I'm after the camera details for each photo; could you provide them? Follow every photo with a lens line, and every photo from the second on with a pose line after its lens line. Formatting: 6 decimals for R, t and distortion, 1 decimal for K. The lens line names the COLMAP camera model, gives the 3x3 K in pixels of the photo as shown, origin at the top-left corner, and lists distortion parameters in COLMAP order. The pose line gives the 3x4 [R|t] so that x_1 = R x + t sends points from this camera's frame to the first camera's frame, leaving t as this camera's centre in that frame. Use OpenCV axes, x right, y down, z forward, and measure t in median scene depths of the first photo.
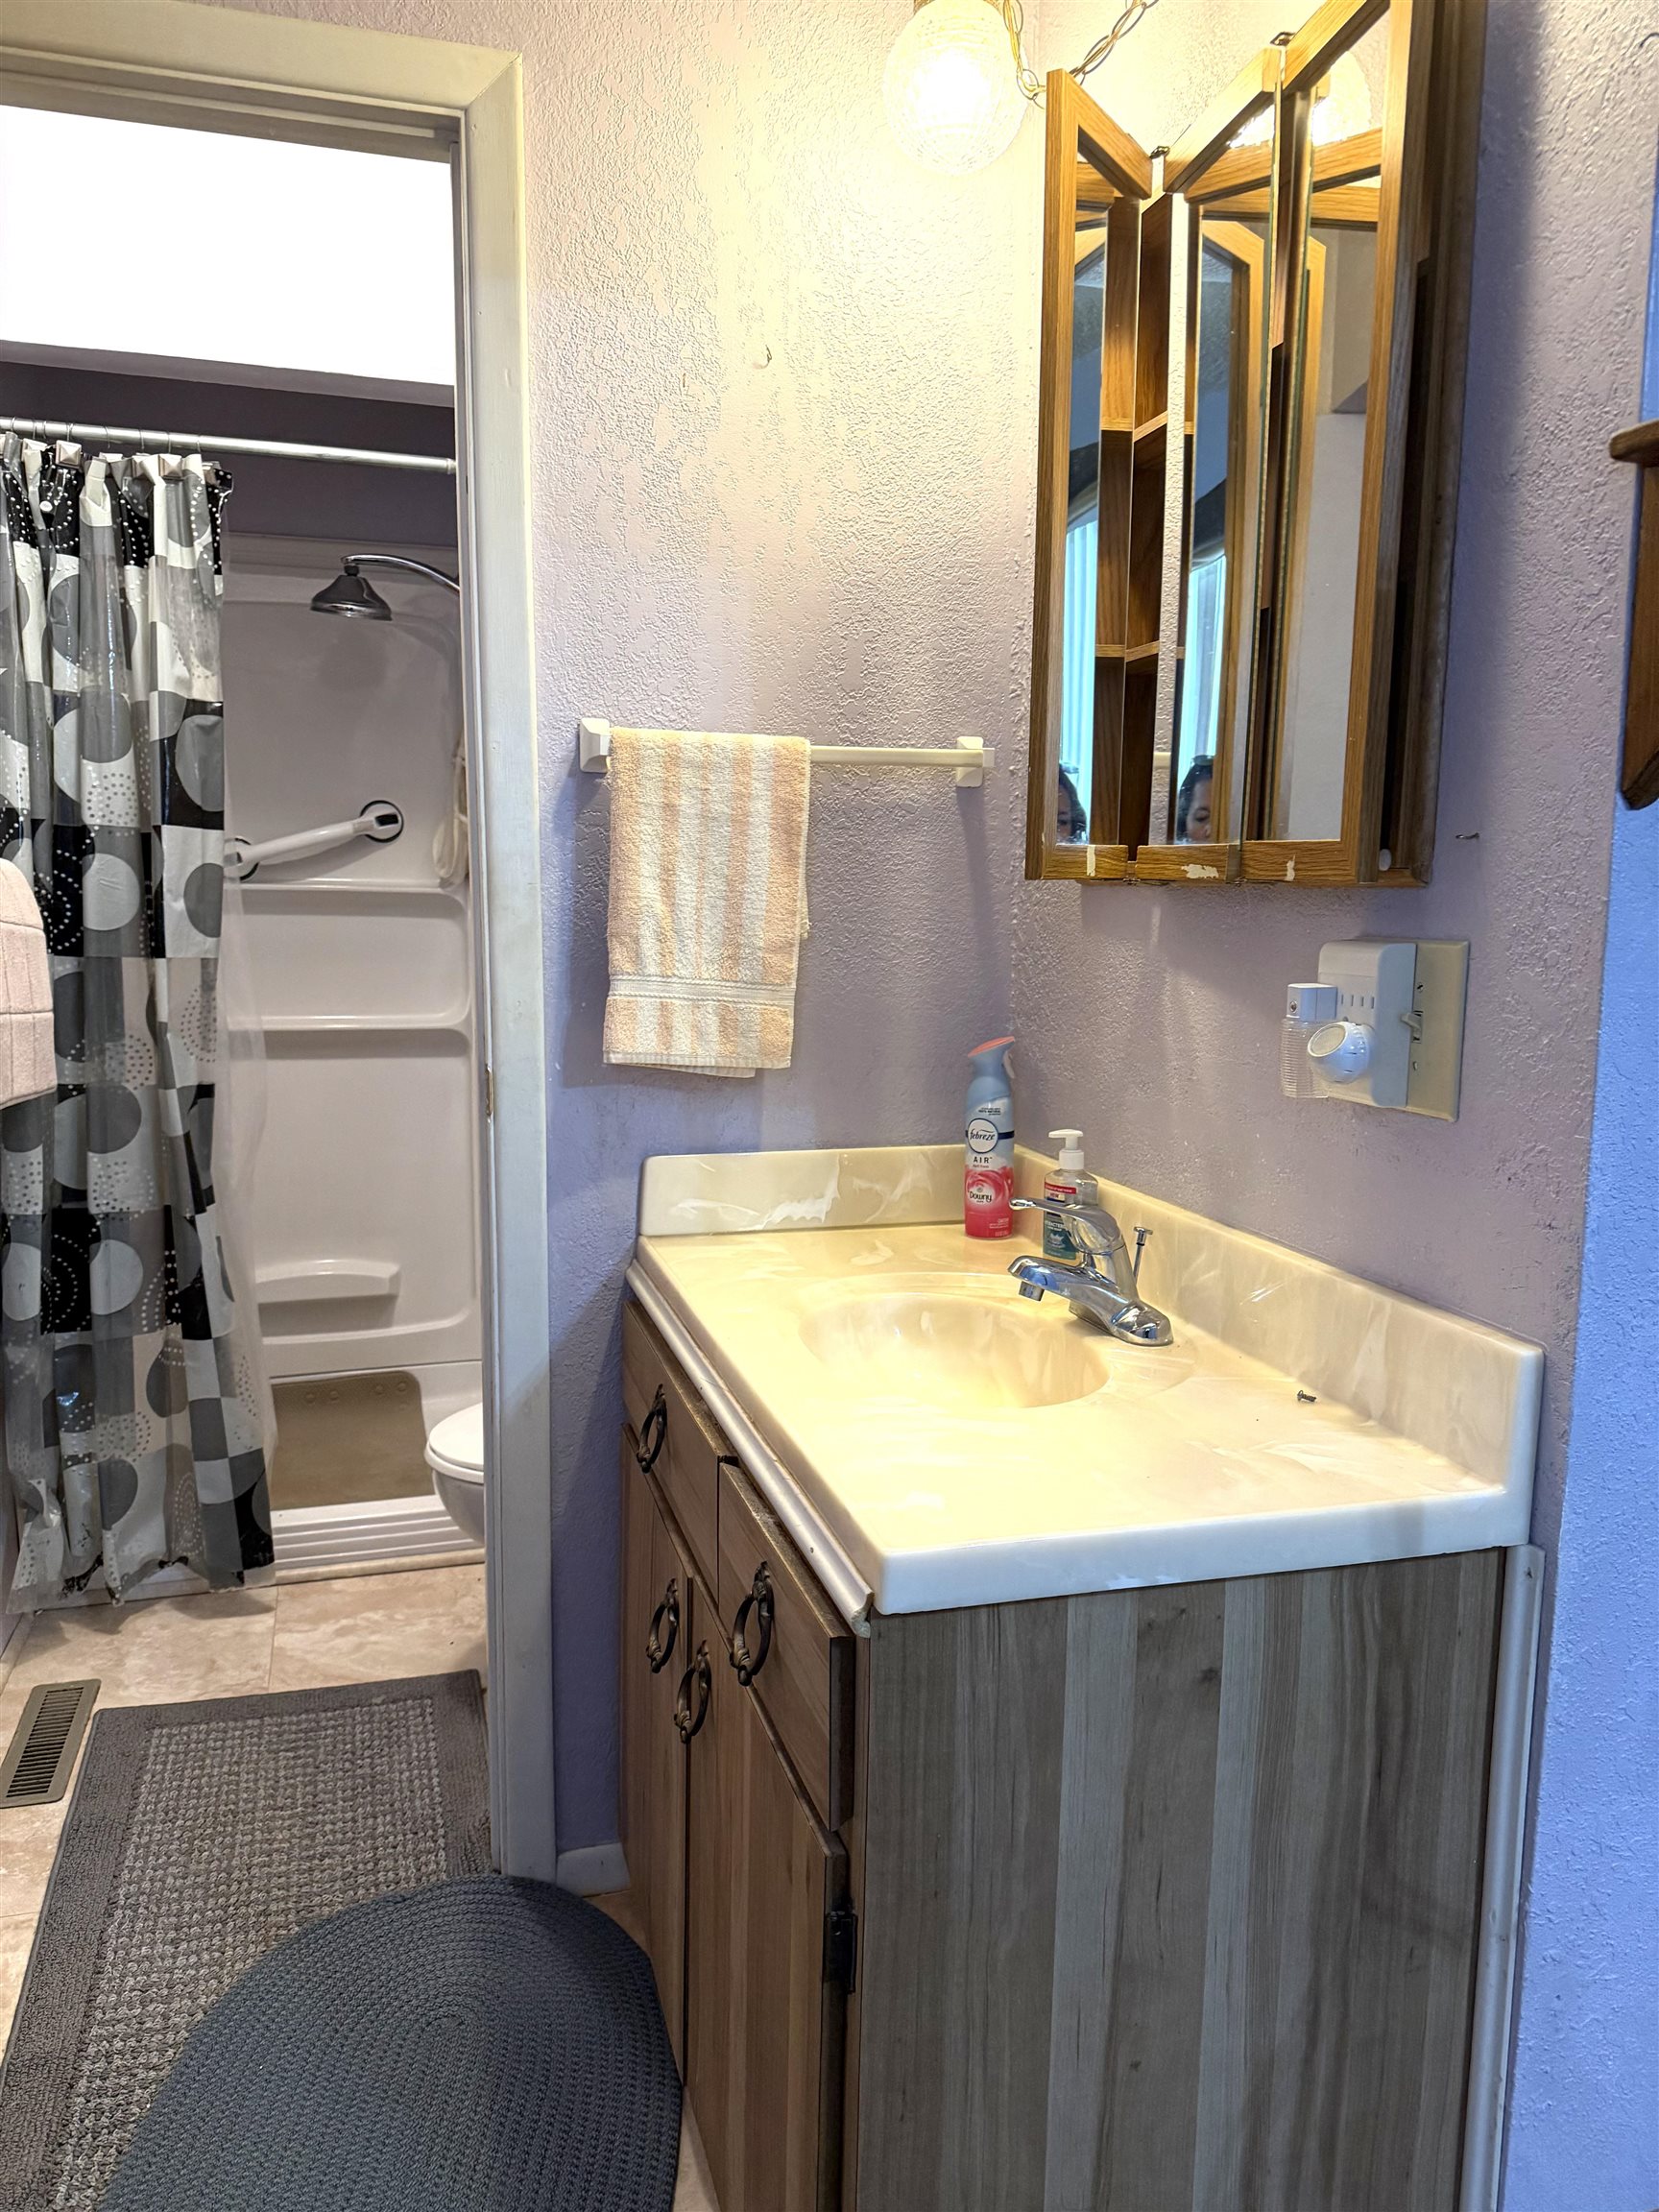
lens RADIAL K [[1534.2, 0, 776.8], [0, 1534.2, 1096.6], [0, 0, 1]] dist [0.043449, -0.048476]
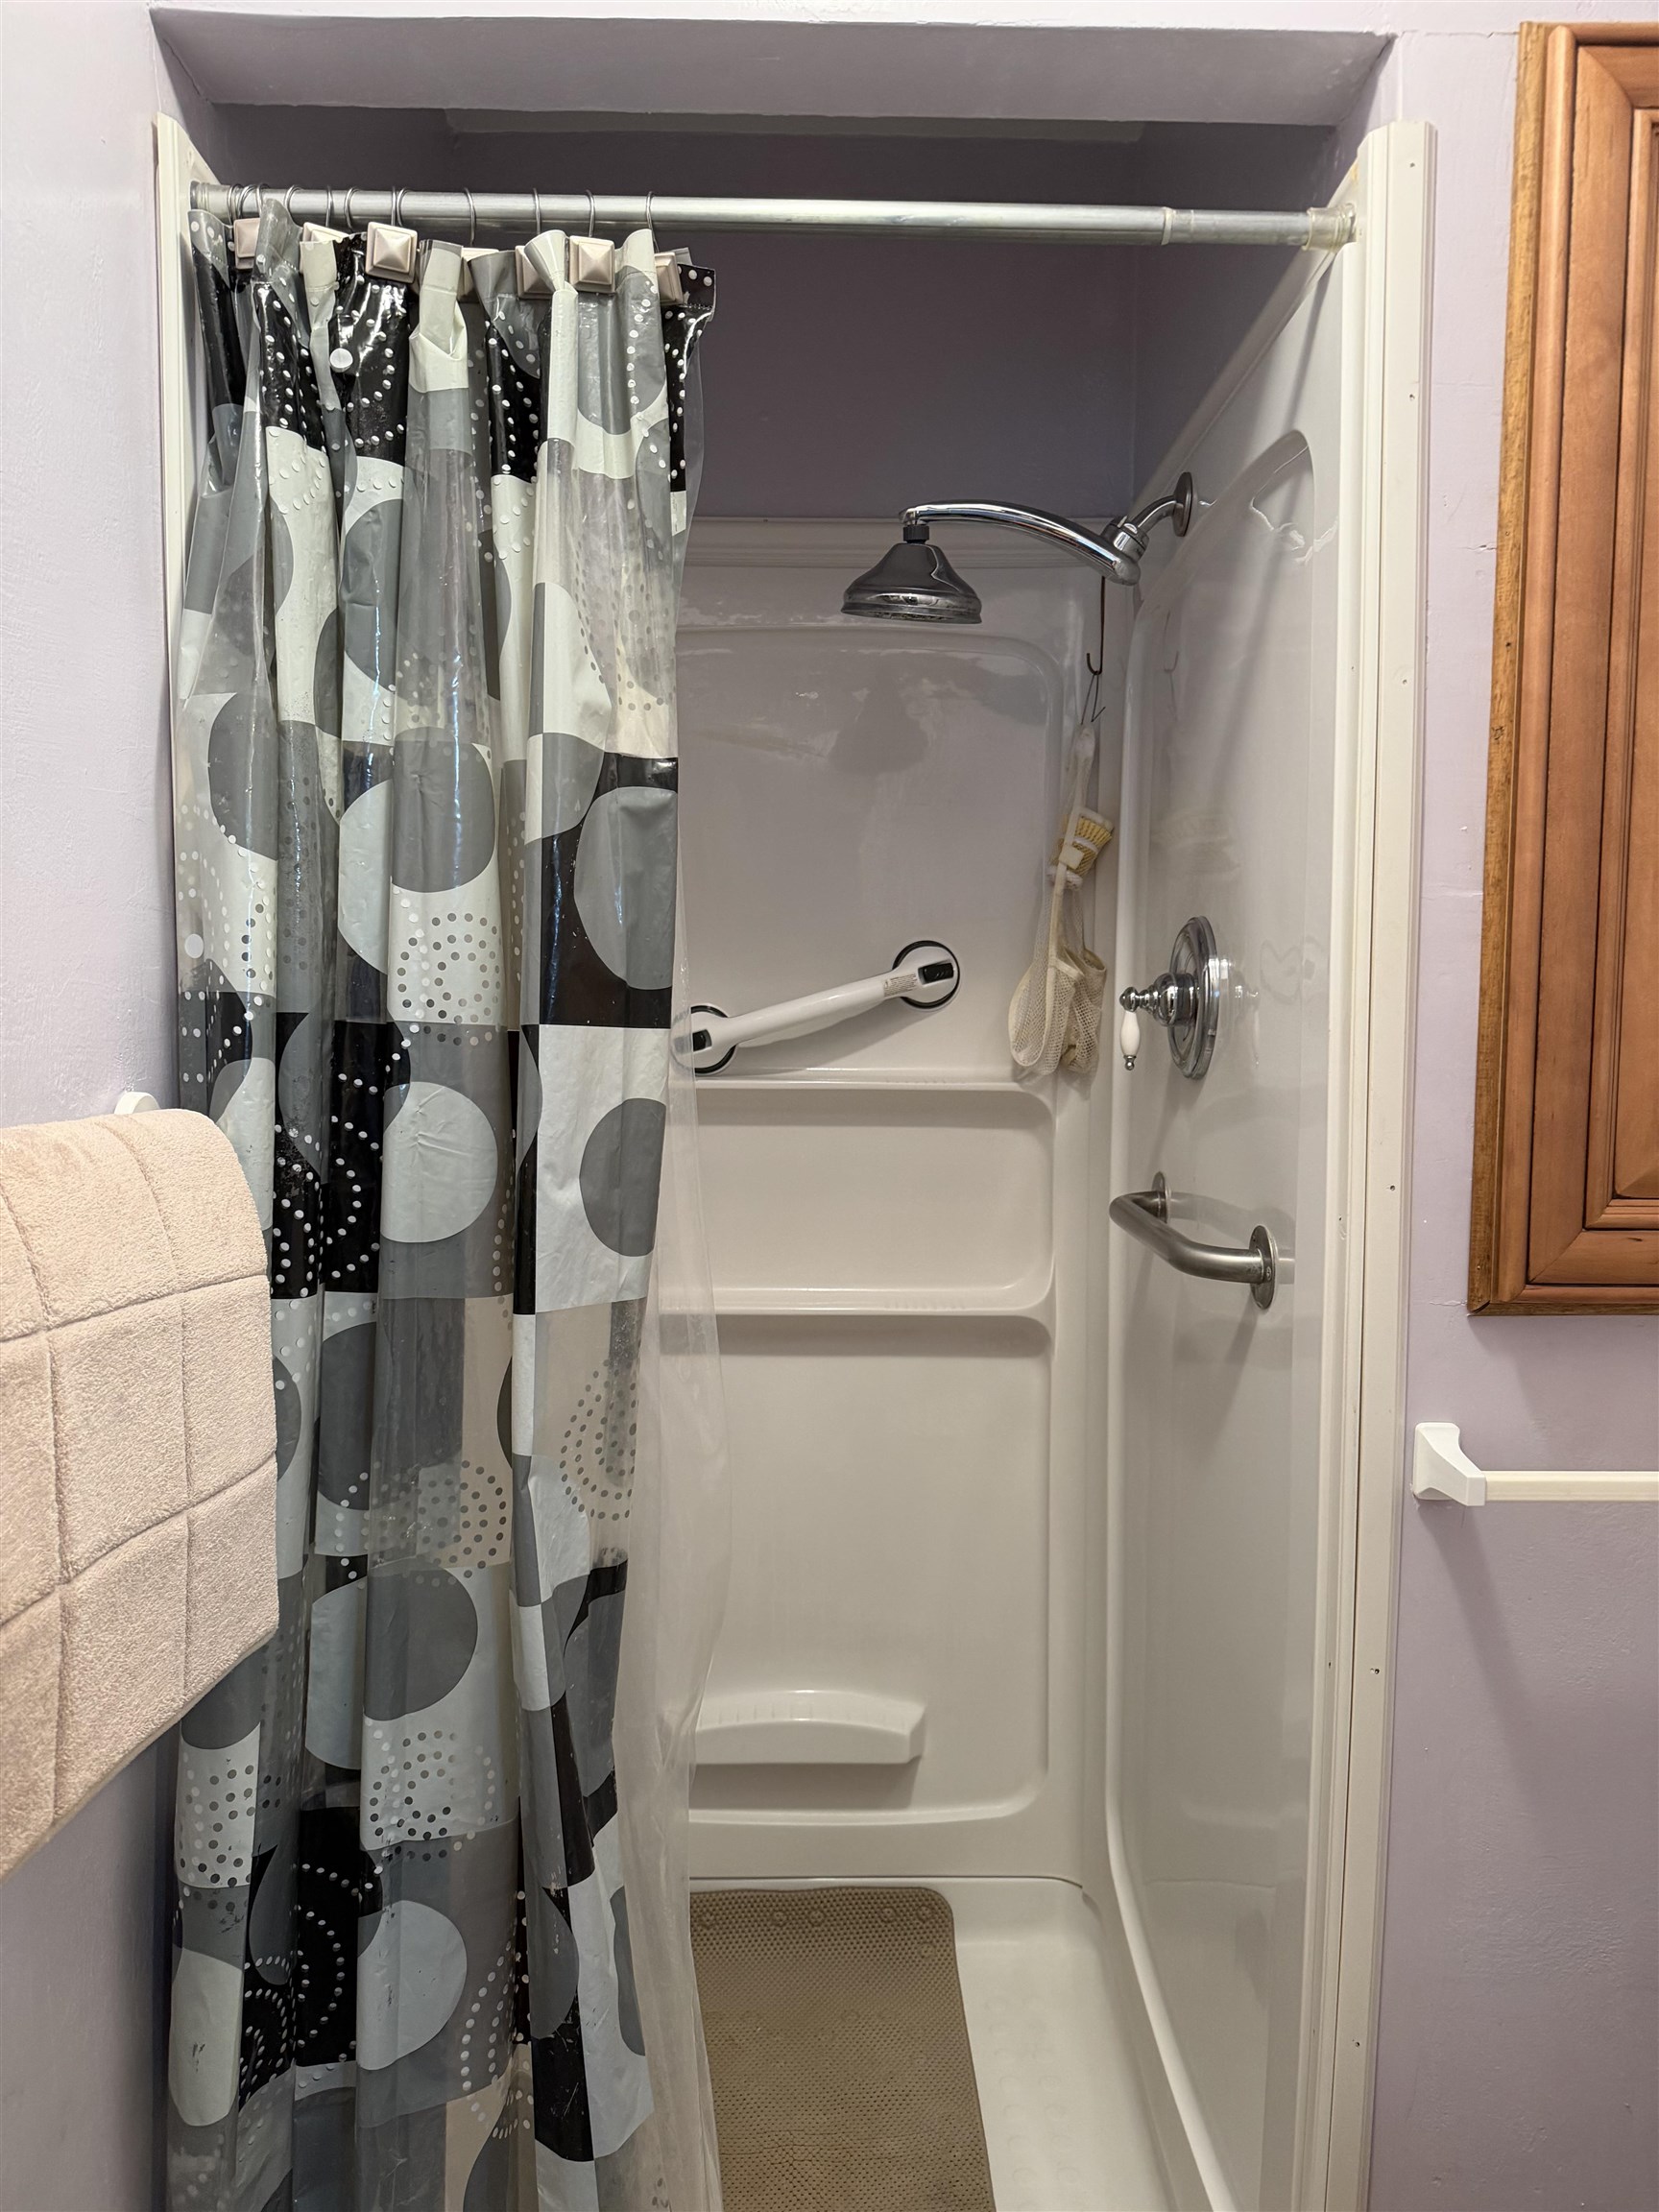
lens RADIAL K [[1534.2, 0, 849.8], [0, 1534.2, 1102.5], [0, 0, 1]] dist [0.043449, -0.048476]
pose [[0.971206, 0.017075, -0.237627, -0.195938], [-0.032864, 0.997495, -0.062644, -0.124412], [0.235962, 0.068649, 0.969334, 0.569333]]
